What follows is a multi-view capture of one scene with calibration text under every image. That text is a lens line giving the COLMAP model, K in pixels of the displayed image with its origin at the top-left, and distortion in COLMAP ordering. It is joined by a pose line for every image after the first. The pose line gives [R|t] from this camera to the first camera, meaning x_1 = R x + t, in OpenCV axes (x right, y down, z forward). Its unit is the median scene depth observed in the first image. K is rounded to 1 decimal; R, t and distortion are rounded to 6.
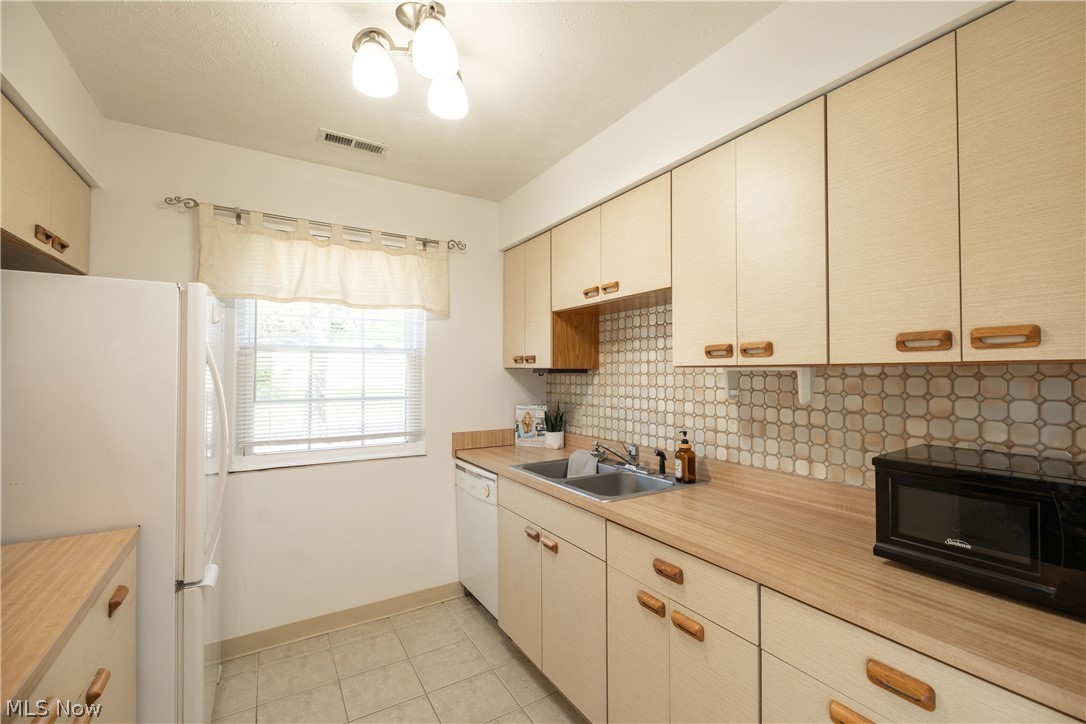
lens RADIAL K [[478.7, 0, 585.9], [0, 478.7, 364.3], [0, 0, 1]] dist [0.001166, -0.000716]
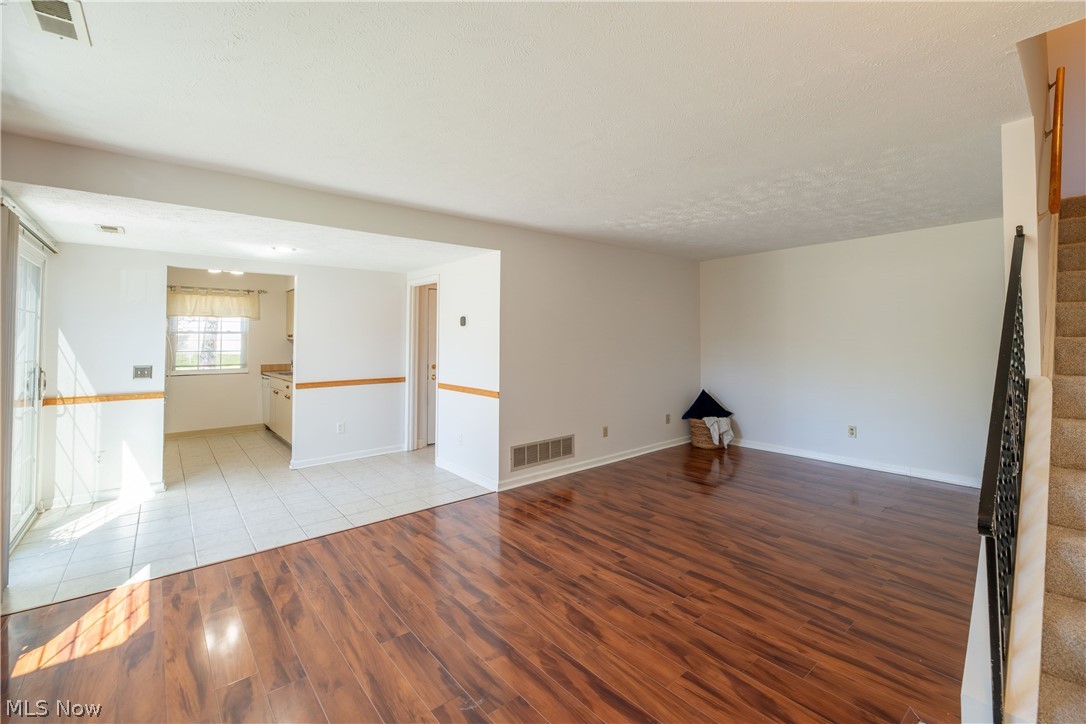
lens RADIAL K [[464.7, 0, 580.7], [0, 464.7, 327.2], [0, 0, 1]] dist [-0.002296, -0.000608]
pose [[0.988567, 0.001088, 0.150777, 1.441921], [0.000210, 0.999963, -0.008590, -0.048621], [-0.150780, 0.008523, 0.988531, -2.378414]]
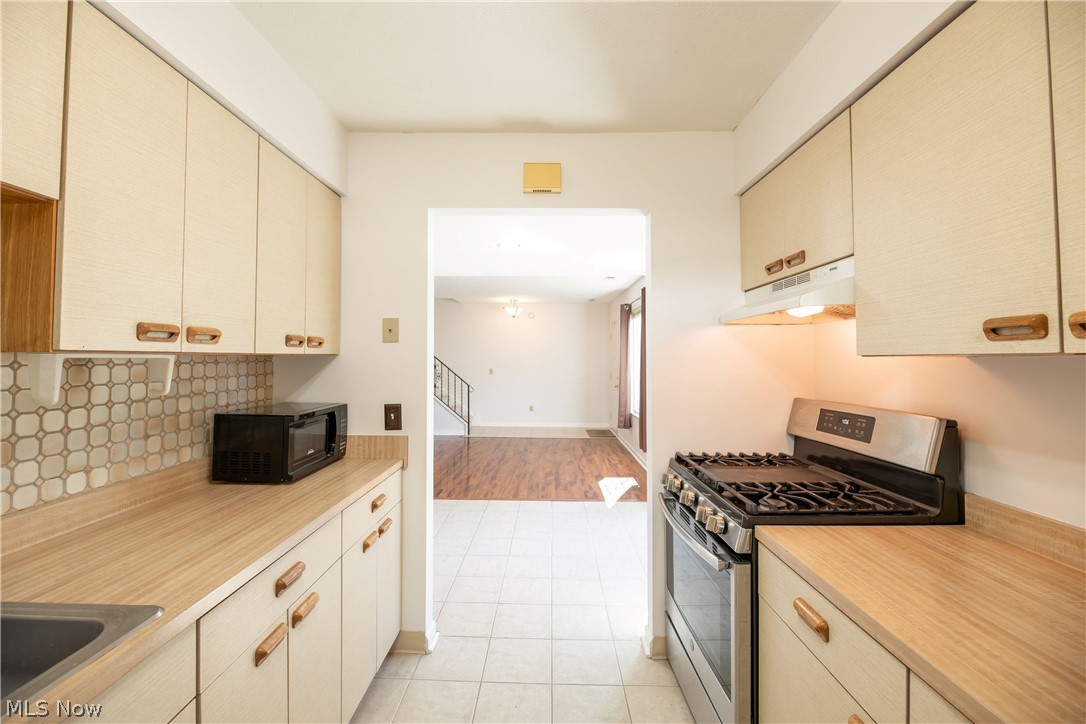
lens RADIAL K [[439.9, 0, 543.7], [0, 439.9, 351.1], [0, 0, 1]] dist [0.001337, -0.004156]
pose [[-0.826545, 0.007834, 0.562815, -0.467572], [-0.011156, 0.999479, -0.030295, 0.012465], [-0.562759, -0.031319, -0.826027, 0.951890]]
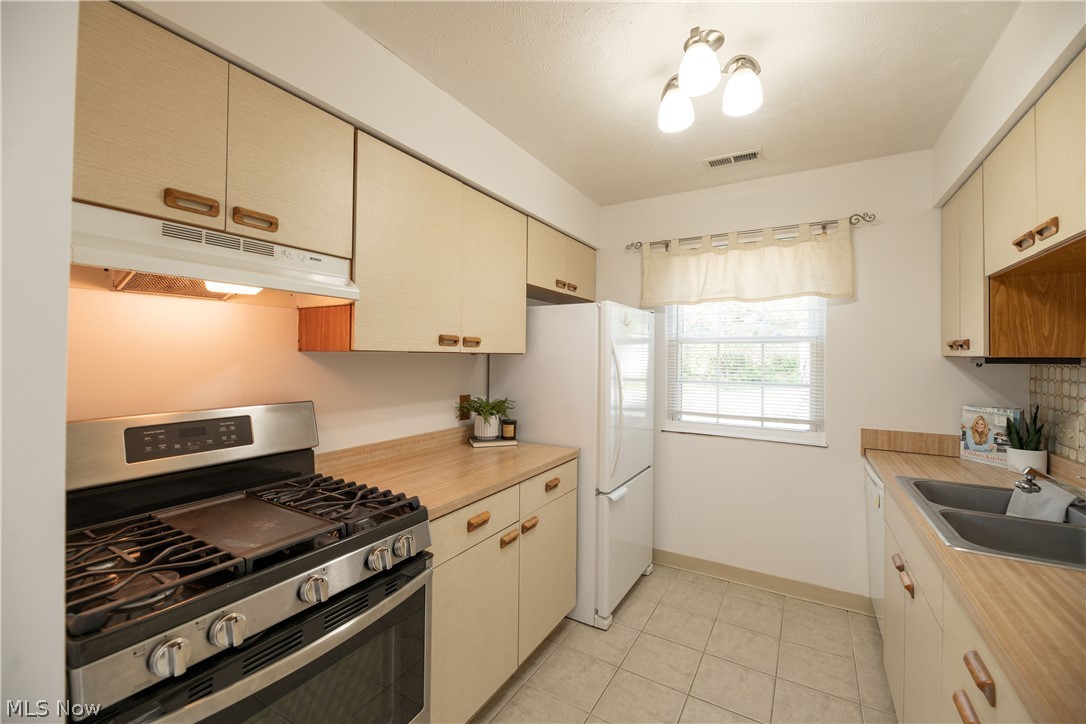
lens RADIAL K [[439.9, 0, 543.7], [0, 439.9, 351.1], [0, 0, 1]] dist [0.001337, -0.004156]
pose [[0.426177, -0.009139, -0.904594, 0.296108], [0.004577, 0.999958, -0.007946, 0.003086], [0.904628, -0.000754, 0.426201, 0.155858]]
